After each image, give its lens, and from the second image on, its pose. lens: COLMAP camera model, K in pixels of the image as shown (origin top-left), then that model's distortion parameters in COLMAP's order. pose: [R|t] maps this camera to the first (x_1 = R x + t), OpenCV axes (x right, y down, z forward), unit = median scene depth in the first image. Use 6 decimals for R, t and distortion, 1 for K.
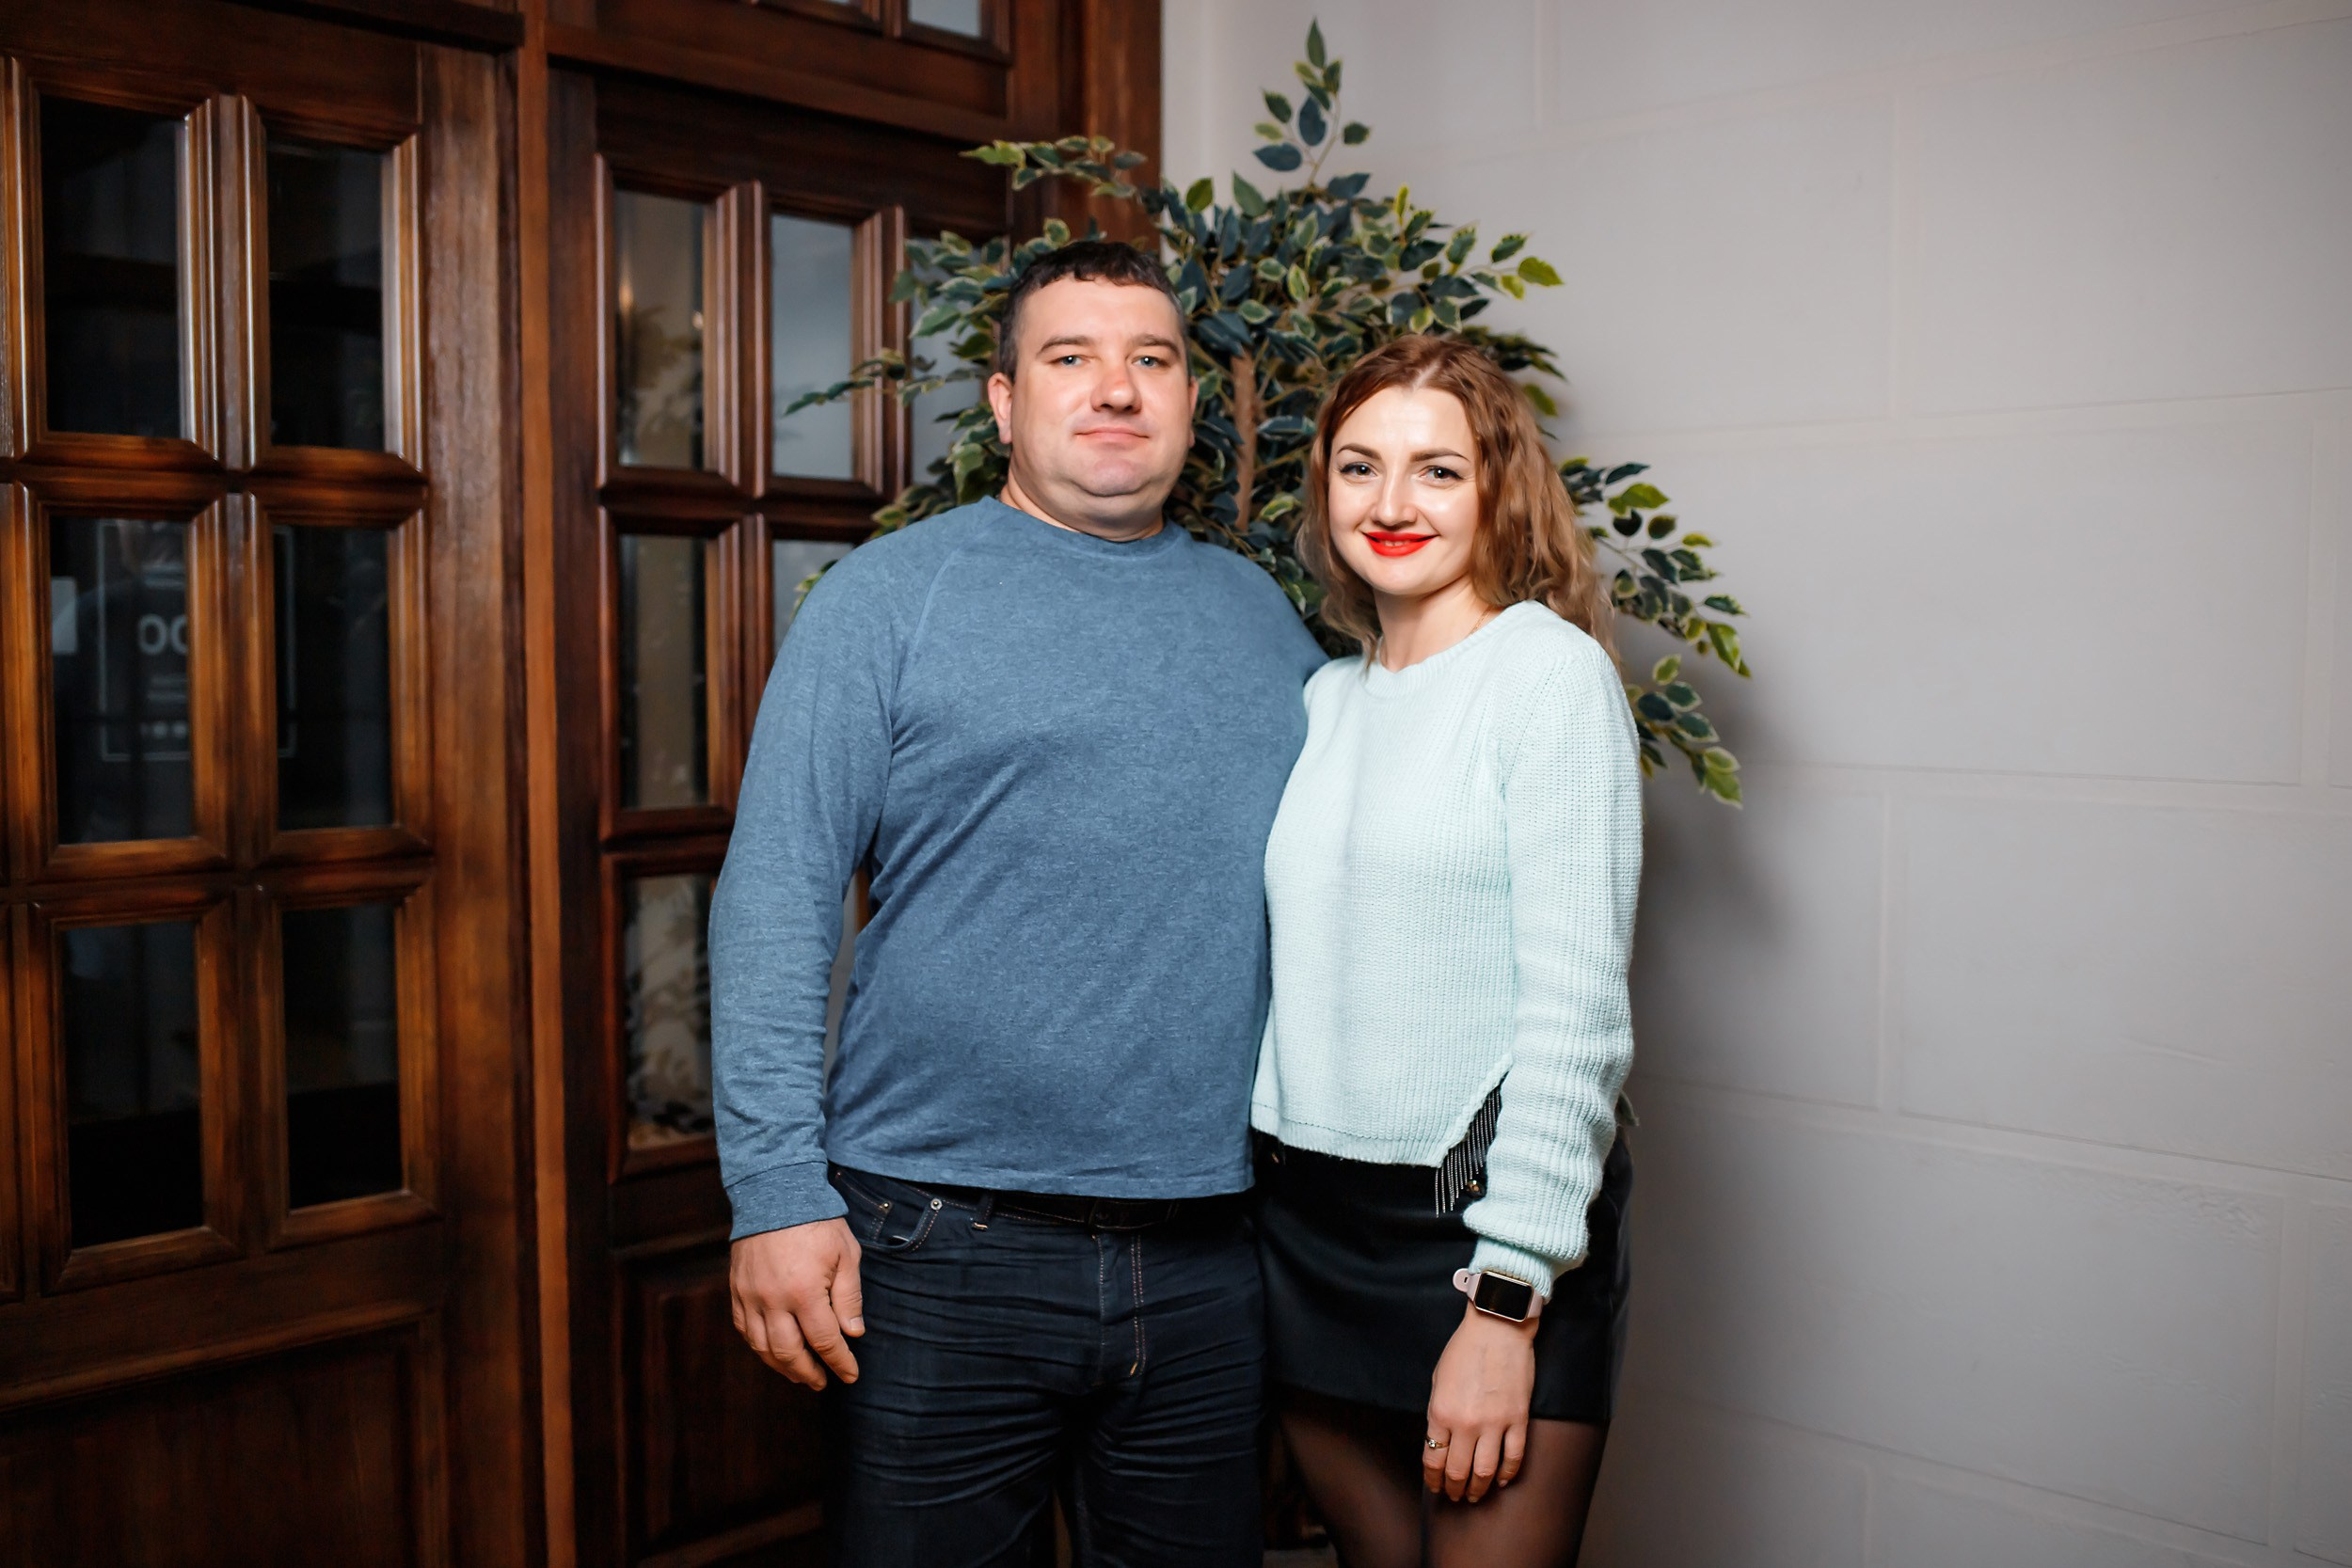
lens RADIAL K [[2341.9, 0, 1177.5], [0, 2341.9, 761.5], [0, 0, 1]] dist [-0.036706, 0.033775]
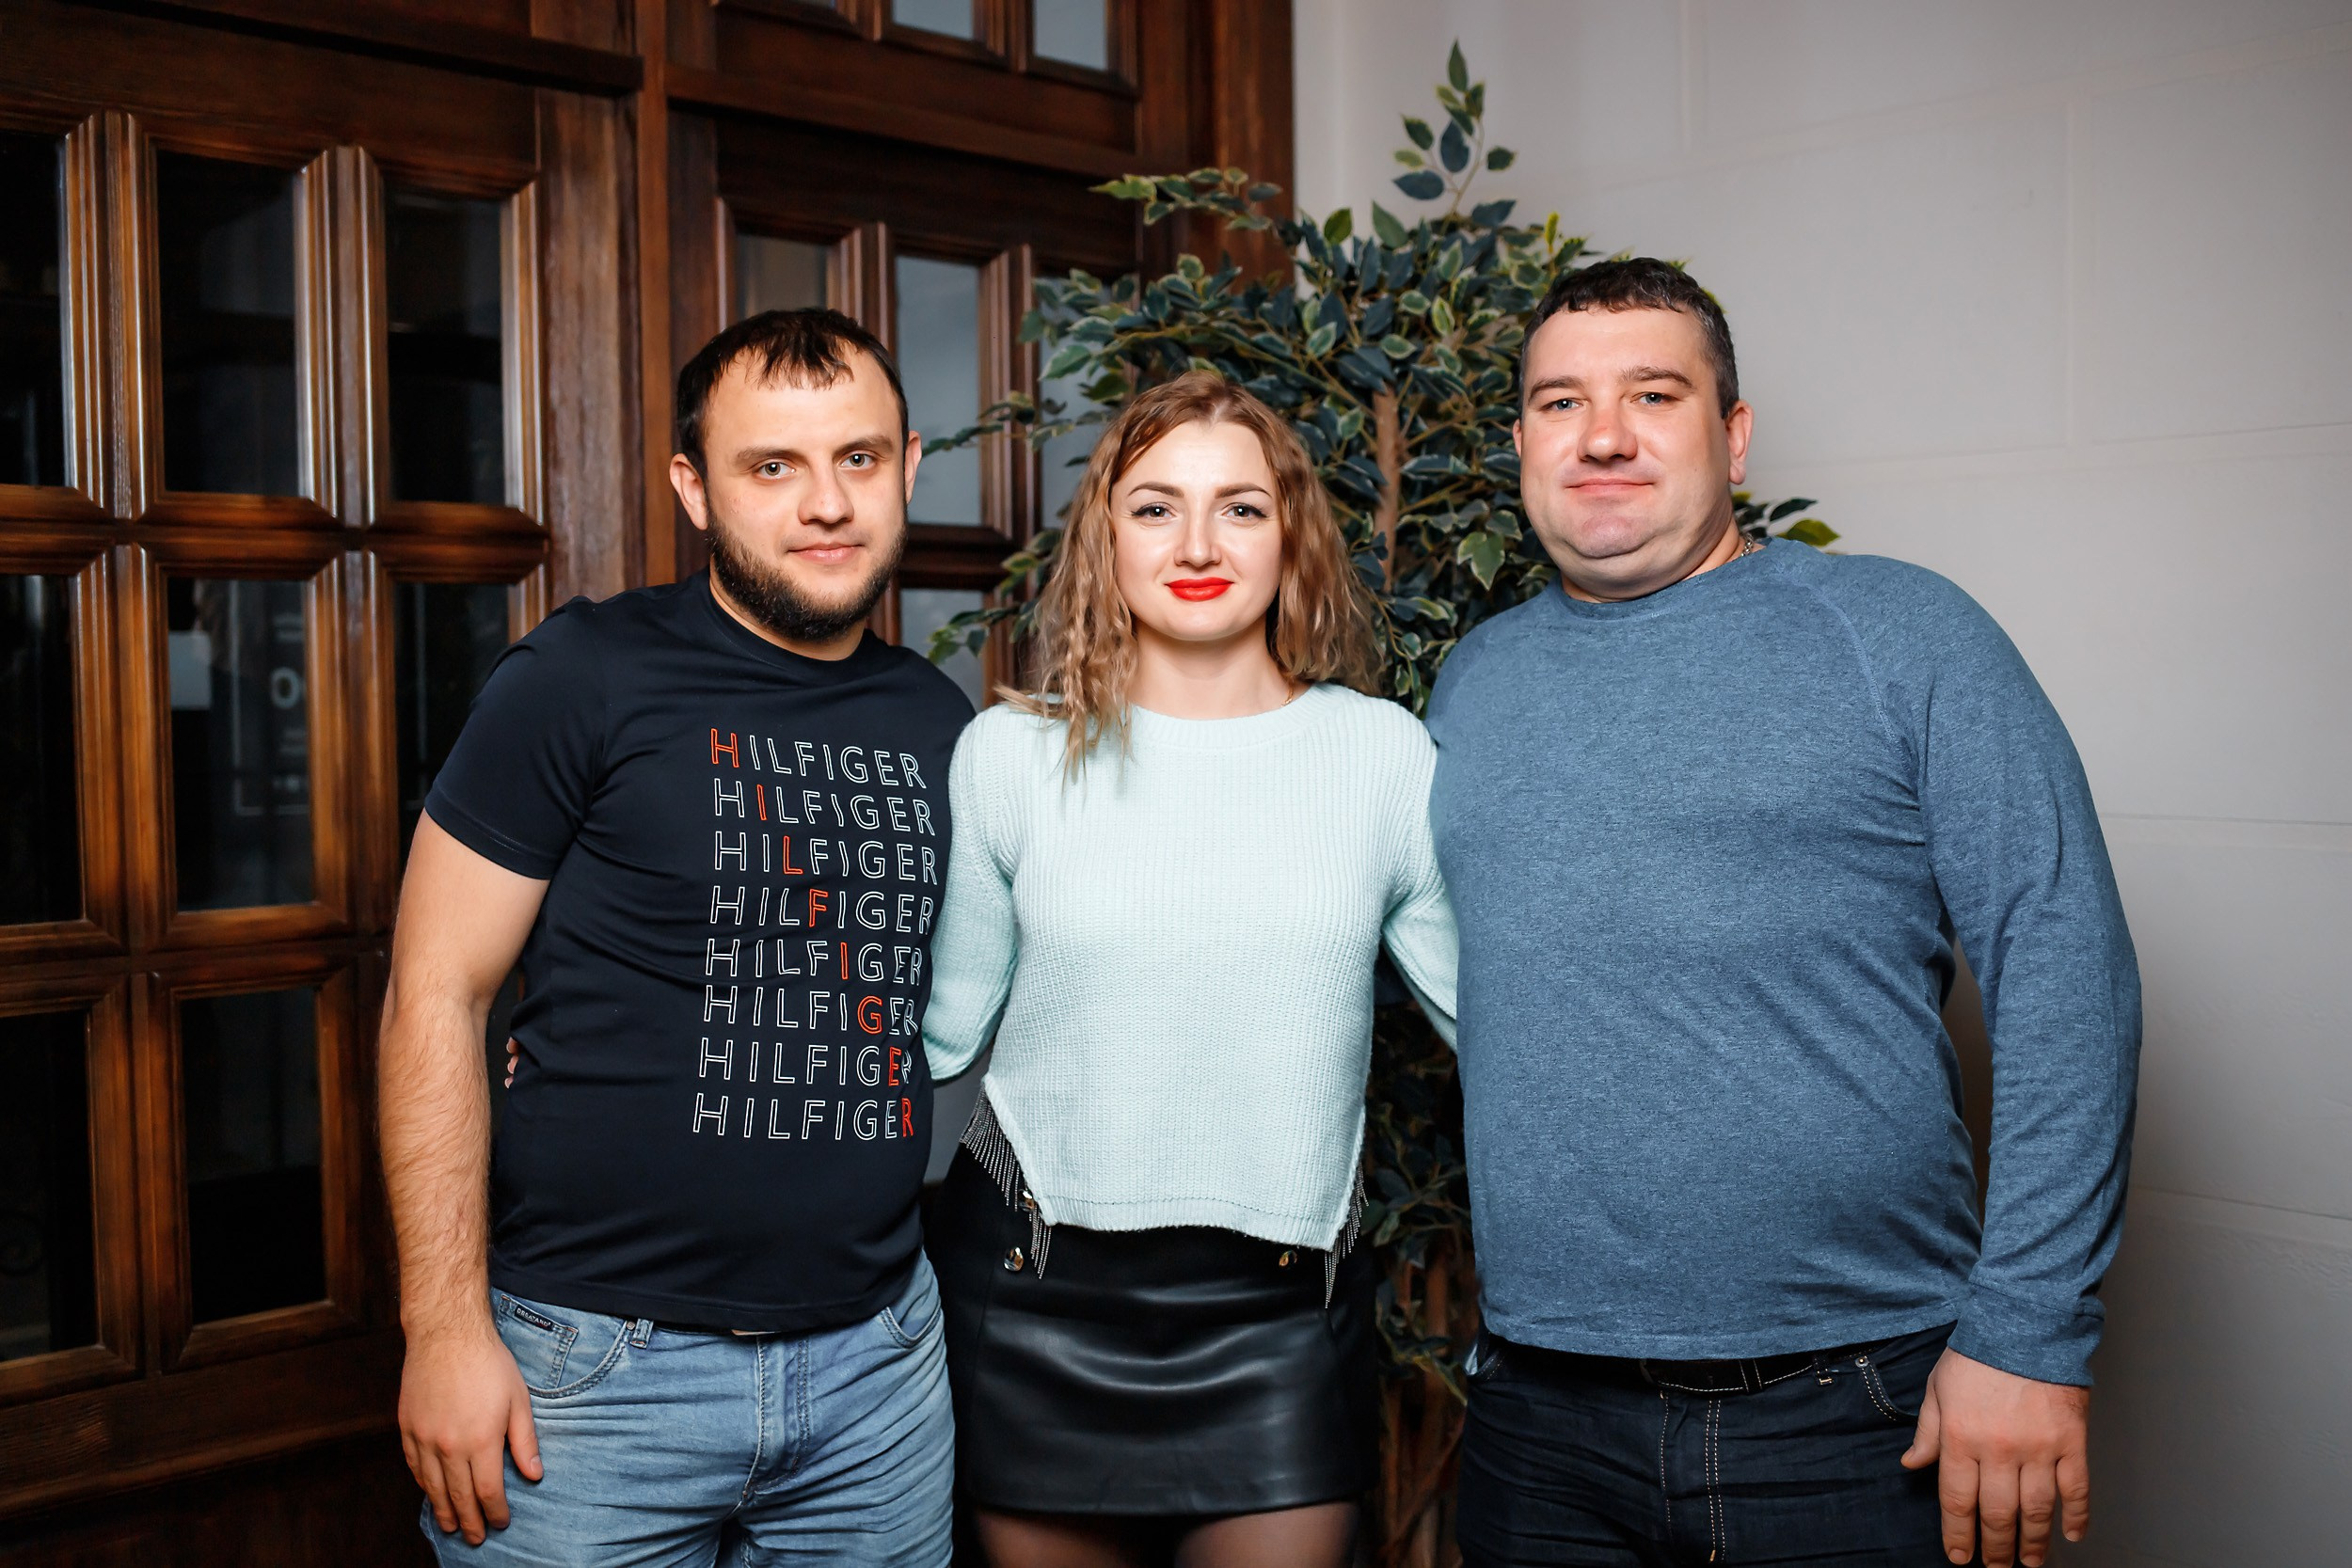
lens RADIAL K [[2324.0, 0, 1176.6], [0, 2324.0, 749.4], [0, 0, 1]] dist [-0.030625, 0.015952]
pose [[0.998438, -0.010139, -0.054938, -0.006491], [0.009207, 0.999810, -0.017188, -0.011498], [0.055102, 0.016656, 0.998342, 0.047371]]
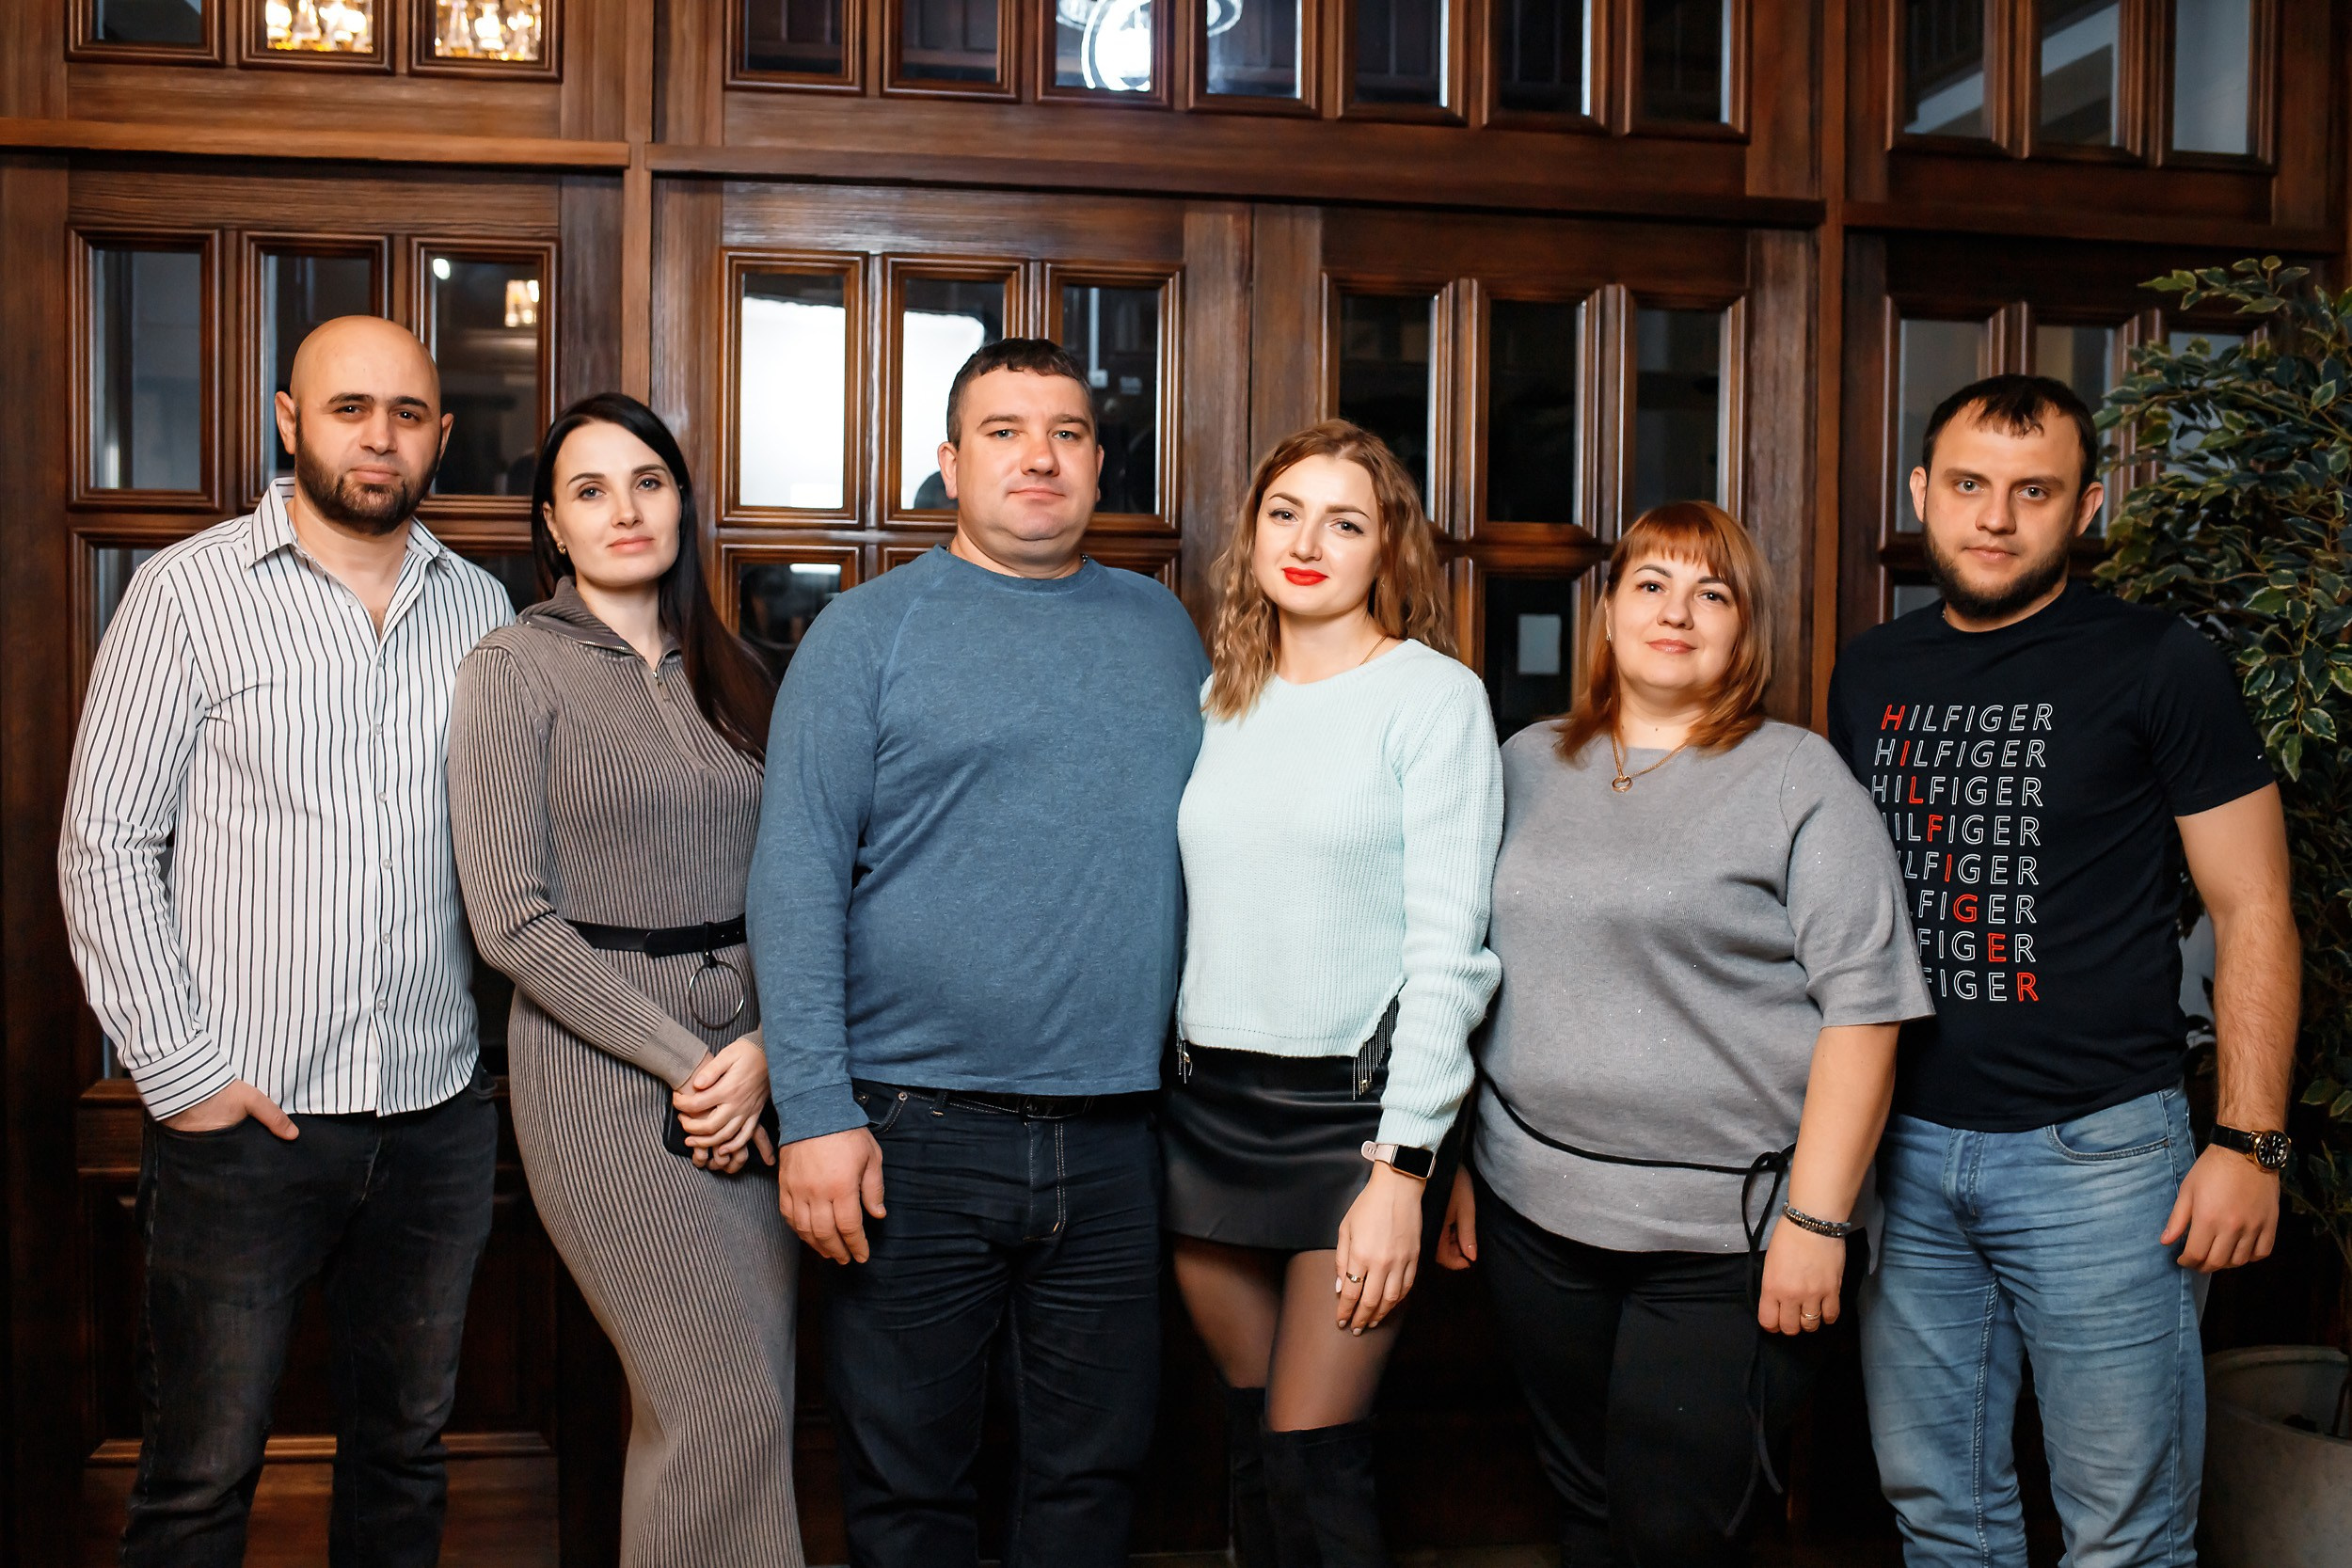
lens RADIAL K [[2485.2, 0, 1176.0], [0, 2485.2, 784.0], [0, 0, 1]] dist [-0.013473, -0.001800]
pose [[0.793513, 0.040915, -0.607177, 0.311192], [-0.044734, 0.998960, 0.008853, 0.020133], [0.606907, 0.020136, 0.794517, -0.364406]]
